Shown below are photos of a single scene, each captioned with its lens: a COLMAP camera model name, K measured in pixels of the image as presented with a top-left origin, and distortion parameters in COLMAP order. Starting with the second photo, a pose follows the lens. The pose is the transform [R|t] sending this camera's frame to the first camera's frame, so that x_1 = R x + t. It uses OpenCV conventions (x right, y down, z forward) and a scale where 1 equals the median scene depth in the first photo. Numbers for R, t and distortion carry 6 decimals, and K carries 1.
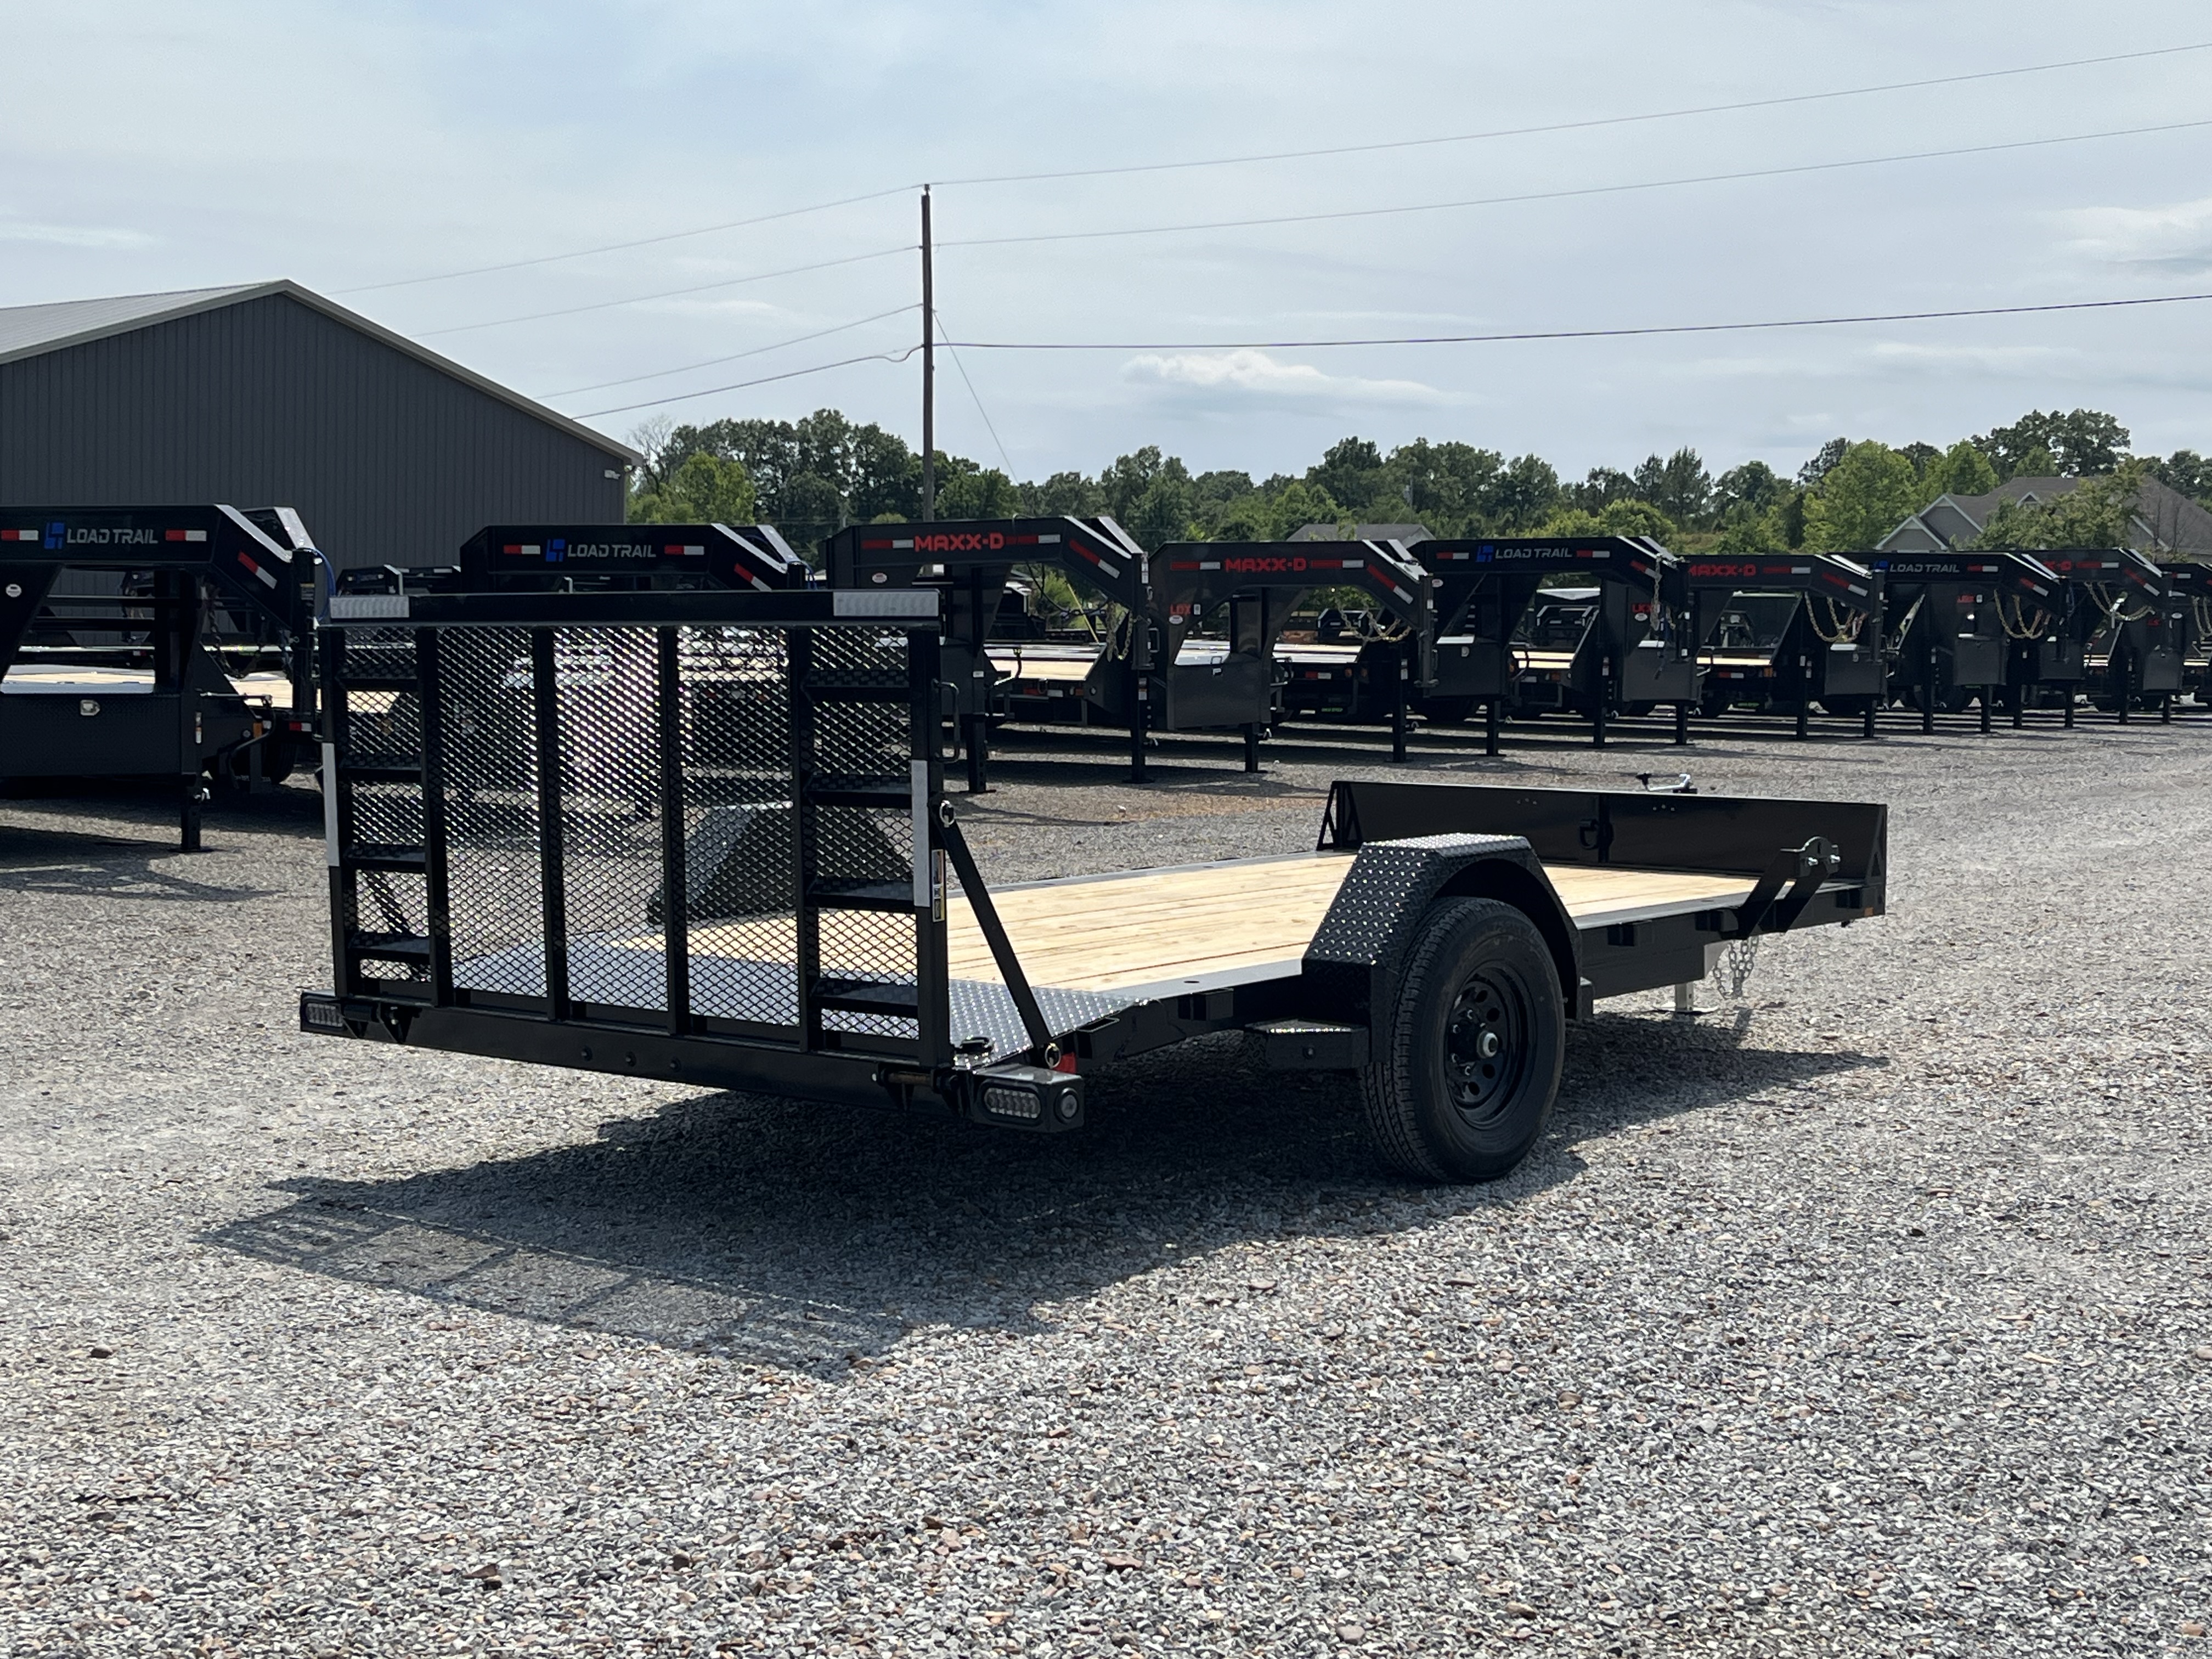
lens RADIAL K [[3037.8, 0, 1137.0], [0, 3037.8, 833.8], [0, 0, 1]] dist [0.127336, -0.431738]
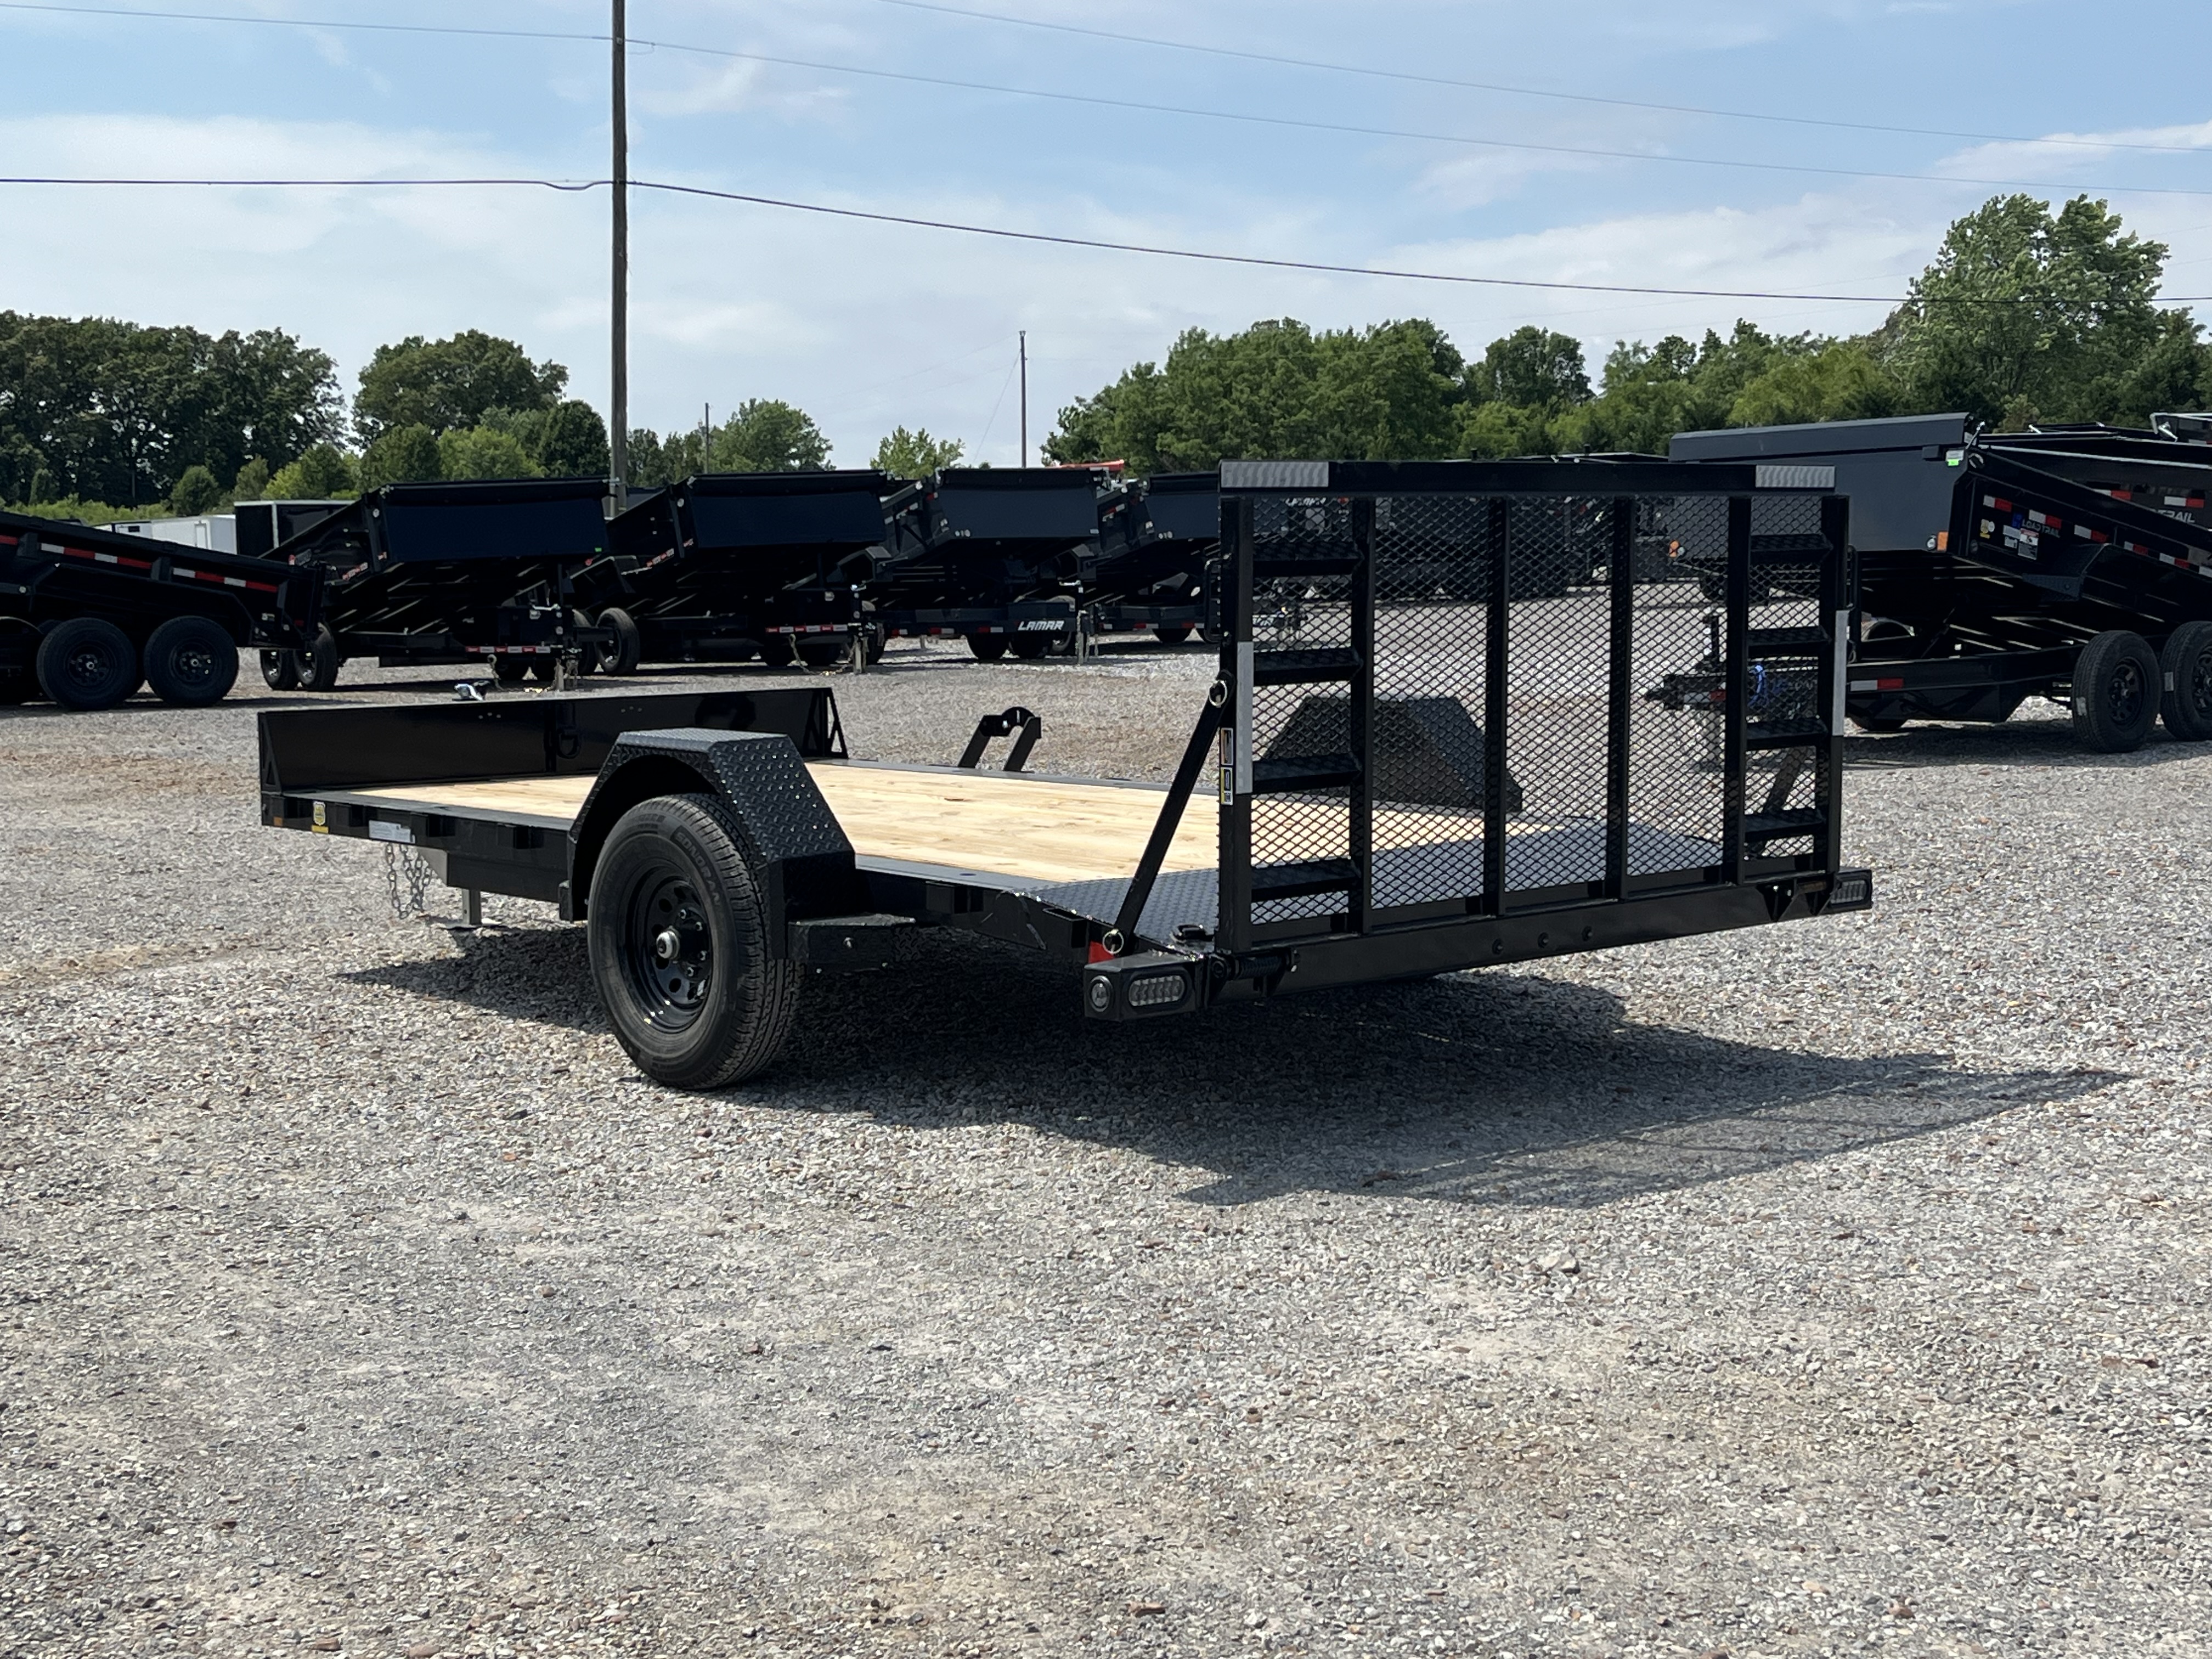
lens RADIAL K [[3037.8, 0, 1137.0], [0, 3037.8, 833.8], [0, 0, 1]] dist [0.127336, -0.431738]
pose [[0.165110, -0.093275, 0.981855, -0.497582], [0.083821, 0.993243, 0.080261, -0.021517], [-0.982707, 0.069048, 0.171813, 0.416696]]
